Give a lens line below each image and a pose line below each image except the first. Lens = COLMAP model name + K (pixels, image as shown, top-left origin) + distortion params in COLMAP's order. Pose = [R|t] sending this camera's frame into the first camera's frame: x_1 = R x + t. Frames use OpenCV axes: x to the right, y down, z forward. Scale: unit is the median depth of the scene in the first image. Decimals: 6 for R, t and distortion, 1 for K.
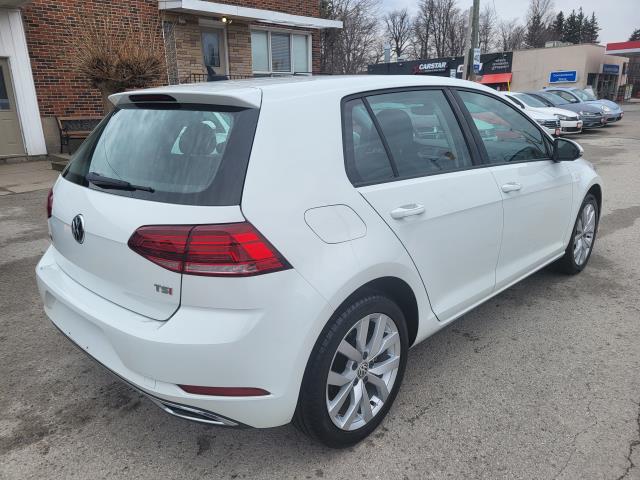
lens RADIAL K [[479.9, 0, 320.0], [0, 479.9, 240.0], [0, 0, 1]] dist [0.048410, -0.013633]
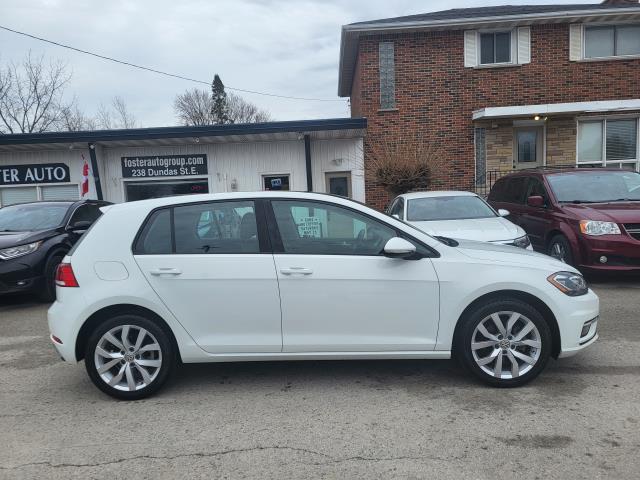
lens RADIAL K [[479.9, 0, 320.0], [0, 479.9, 240.0], [0, 0, 1]] dist [0.048410, -0.013633]
pose [[0.682449, 0.044945, -0.729550, 0.325623], [-0.175882, 0.978879, -0.104221, -0.015891], [0.709457, 0.199440, 0.675940, 0.036117]]
